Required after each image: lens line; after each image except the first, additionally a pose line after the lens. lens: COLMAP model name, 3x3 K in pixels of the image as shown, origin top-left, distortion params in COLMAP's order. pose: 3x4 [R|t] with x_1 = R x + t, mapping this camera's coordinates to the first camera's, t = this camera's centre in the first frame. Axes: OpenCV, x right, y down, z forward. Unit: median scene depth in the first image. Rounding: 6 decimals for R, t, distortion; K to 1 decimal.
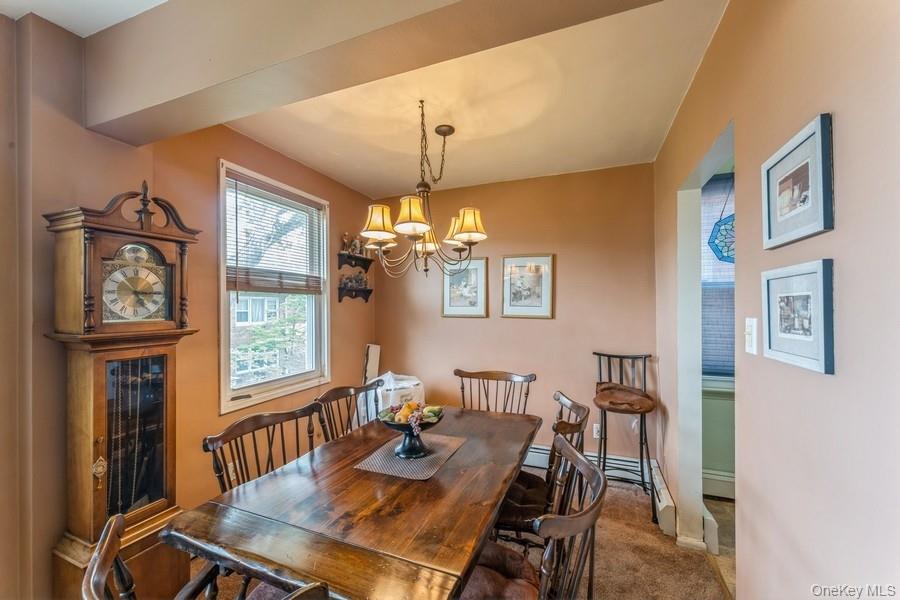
lens RADIAL K [[362.5, 0, 444.7], [0, 362.5, 304.8], [0, 0, 1]] dist [0.000087, -0.000149]
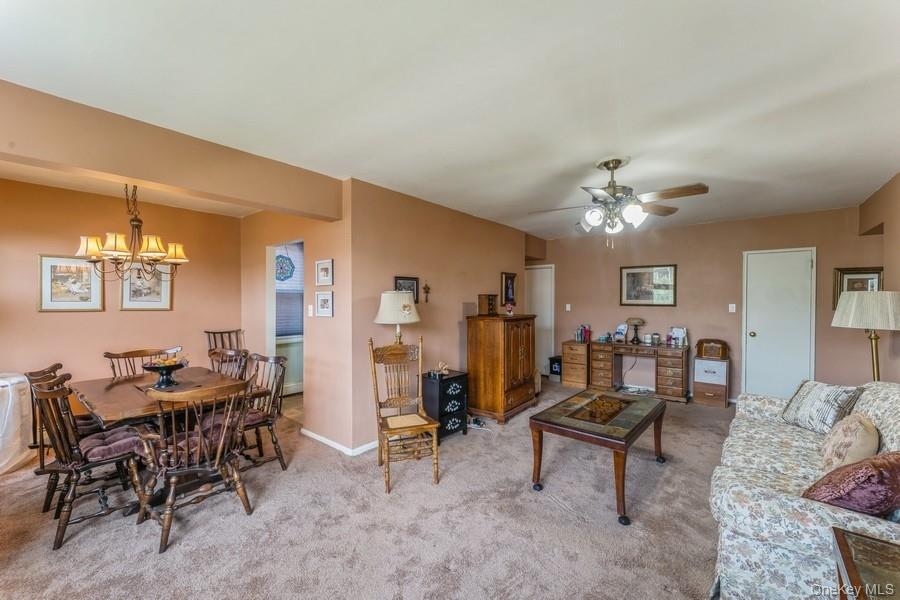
lens RADIAL K [[362.5, 0, 449.7], [0, 362.5, 301.4], [0, 0, 1]] dist [0.000087, -0.000149]
pose [[0.316163, 0.000518, 0.948705, -0.723467], [-0.005880, 0.999982, 0.001413, -0.004218], [-0.948687, -0.006026, 0.316160, -0.473687]]
